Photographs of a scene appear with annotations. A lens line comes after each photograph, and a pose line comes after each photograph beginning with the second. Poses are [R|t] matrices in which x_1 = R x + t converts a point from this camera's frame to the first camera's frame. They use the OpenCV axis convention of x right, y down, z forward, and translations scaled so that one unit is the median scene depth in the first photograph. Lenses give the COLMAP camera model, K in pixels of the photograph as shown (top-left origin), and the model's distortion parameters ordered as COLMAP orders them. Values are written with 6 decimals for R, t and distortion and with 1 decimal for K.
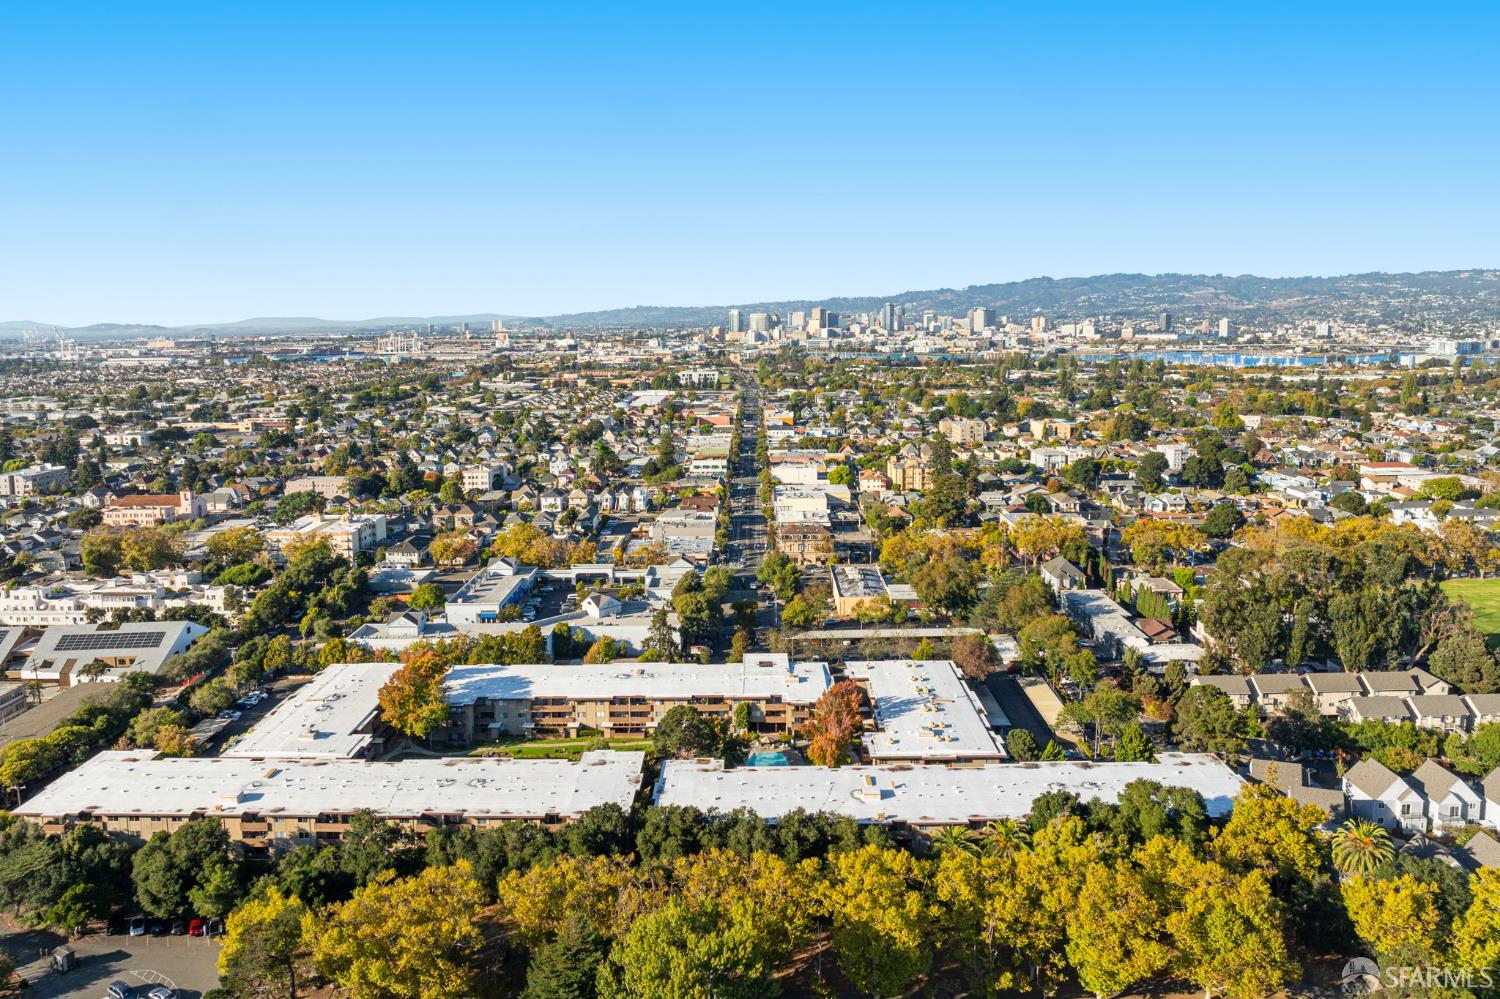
lens RADIAL K [[1105.1, 0, 750.0], [0, 1105.1, 499.5], [0, 0, 1]] dist [-0.000657, 0.000206]
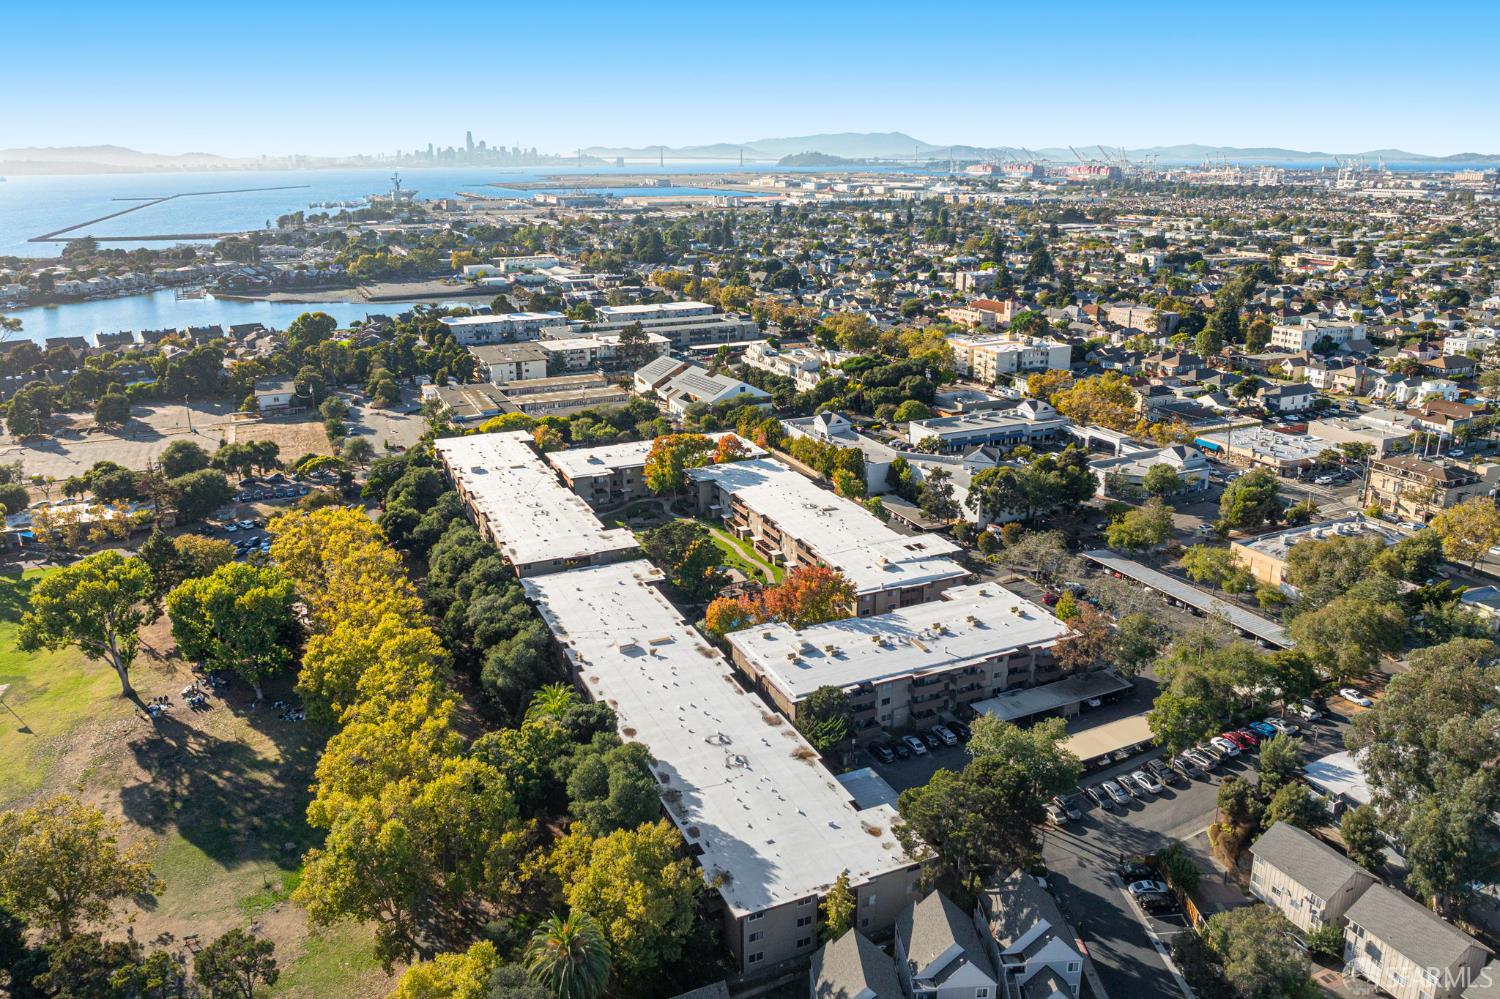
lens RADIAL K [[1105.1, 0, 750.0], [0, 1105.1, 499.5], [0, 0, 1]] dist [-0.000657, 0.000206]
pose [[0.420352, 0.284312, -0.861668, 0.688895], [-0.157580, 0.958085, 0.239253, -0.071759], [0.893573, 0.035211, 0.447534, 0.493729]]
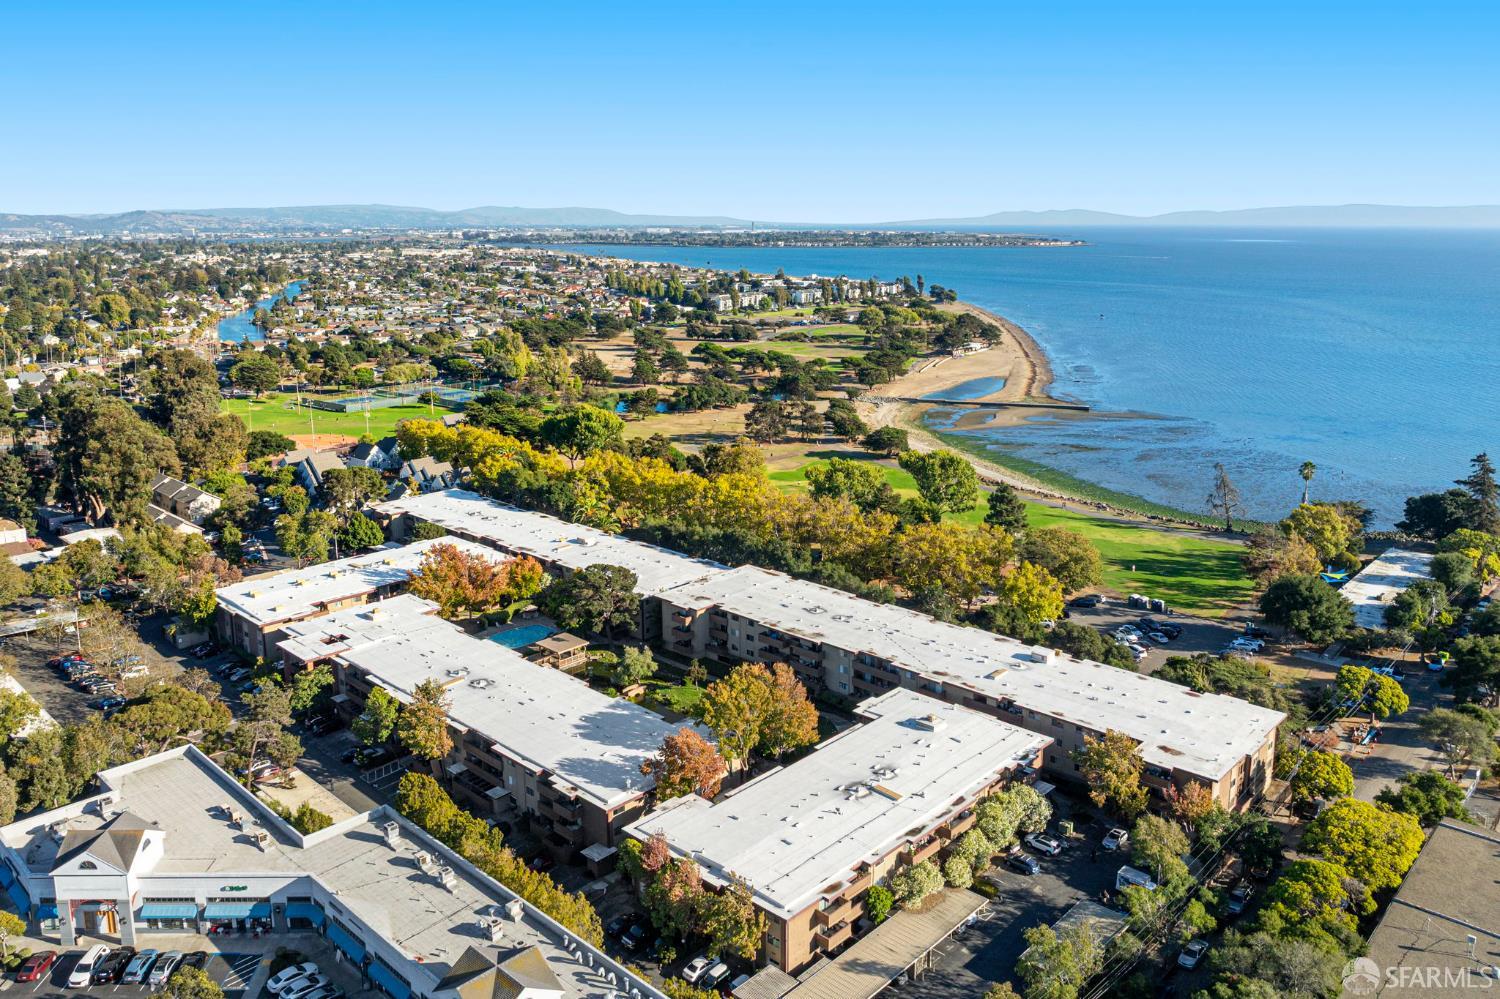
lens RADIAL K [[1105.1, 0, 750.0], [0, 1105.1, 499.5], [0, 0, 1]] dist [-0.000657, 0.000206]
pose [[-0.732723, -0.152735, 0.663165, -0.630649], [0.126387, 0.926994, 0.353142, -0.150963], [-0.668687, 0.342571, -0.659926, 1.248534]]
